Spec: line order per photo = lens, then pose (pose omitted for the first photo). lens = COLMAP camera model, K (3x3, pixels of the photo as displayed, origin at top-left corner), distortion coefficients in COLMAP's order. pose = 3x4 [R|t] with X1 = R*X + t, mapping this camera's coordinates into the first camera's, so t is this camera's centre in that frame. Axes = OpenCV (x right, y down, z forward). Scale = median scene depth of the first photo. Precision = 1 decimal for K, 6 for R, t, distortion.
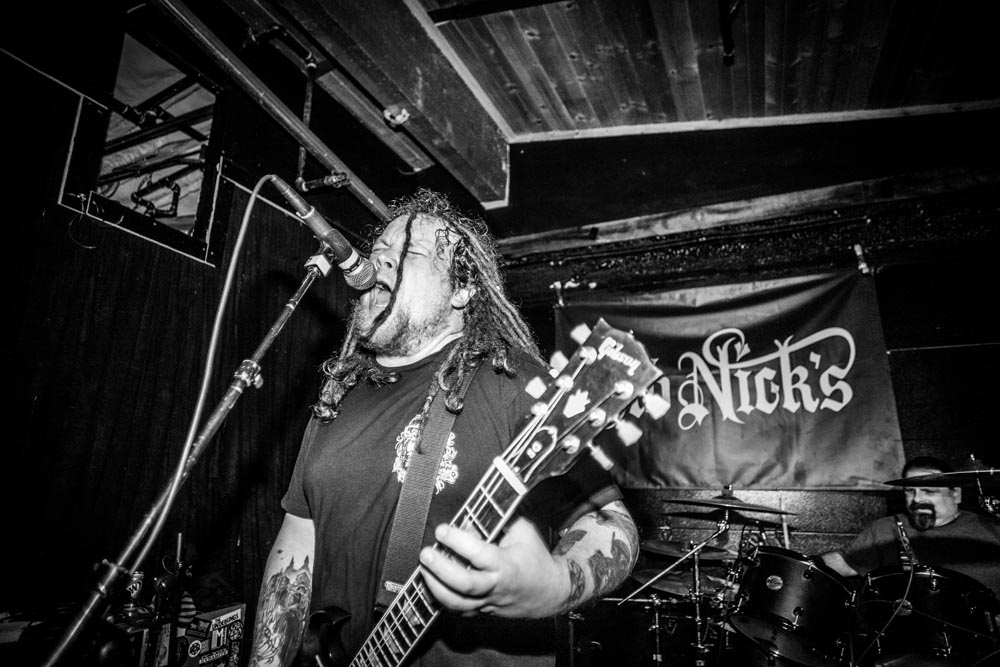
lens RADIAL K [[575.7, 0, 495.2], [0, 575.7, 334.6], [0, 0, 1]] dist [-0.071516, 0.052497]
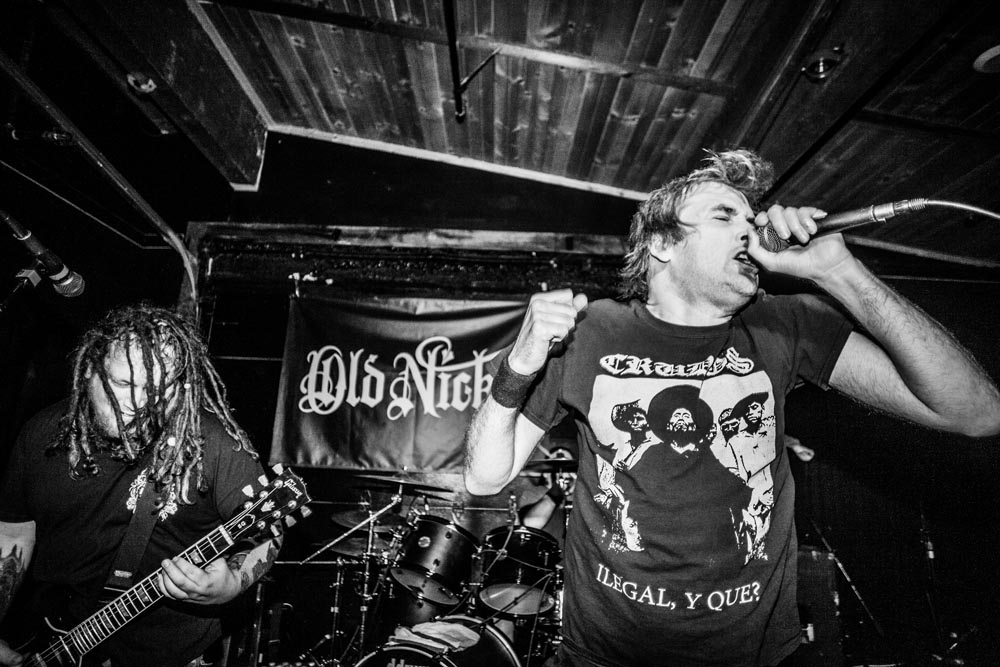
lens RADIAL K [[575.7, 0, 495.2], [0, 575.7, 334.6], [0, 0, 1]] dist [-0.071516, 0.052497]
pose [[0.907739, 0.113885, 0.403782, 0.033829], [-0.124424, 0.992229, -0.000137, -0.029196], [-0.400660, -0.050116, 0.914855, -0.134478]]
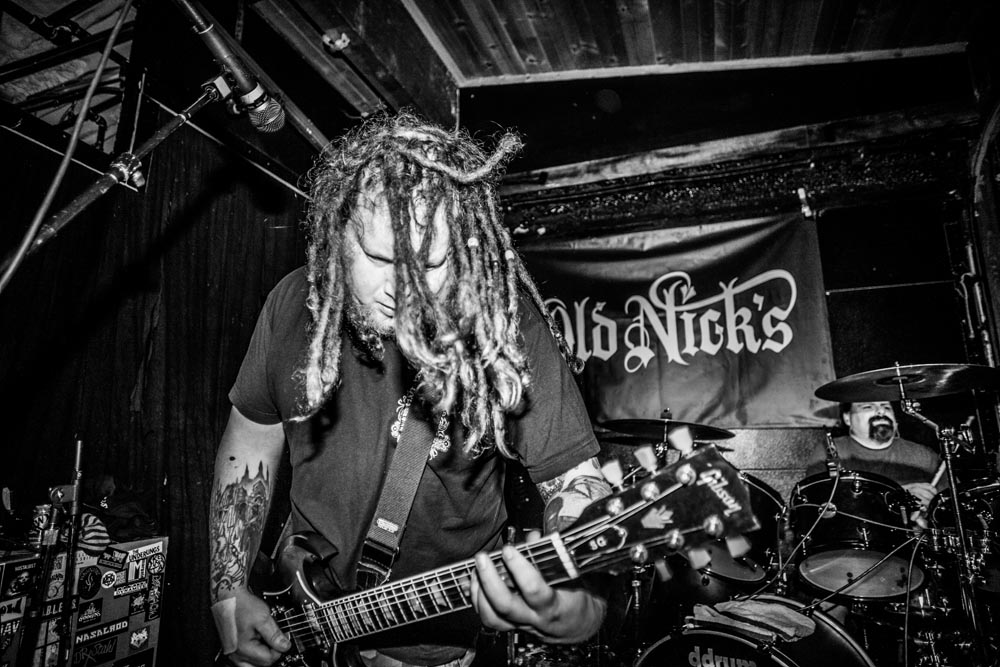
lens RADIAL K [[575.7, 0, 495.2], [0, 575.7, 334.6], [0, 0, 1]] dist [-0.071516, 0.052497]
pose [[0.997727, 0.003620, 0.067292, 0.028159], [-0.005890, 0.999419, 0.033558, 0.067968], [-0.067131, -0.033878, 0.997169, 0.018938]]
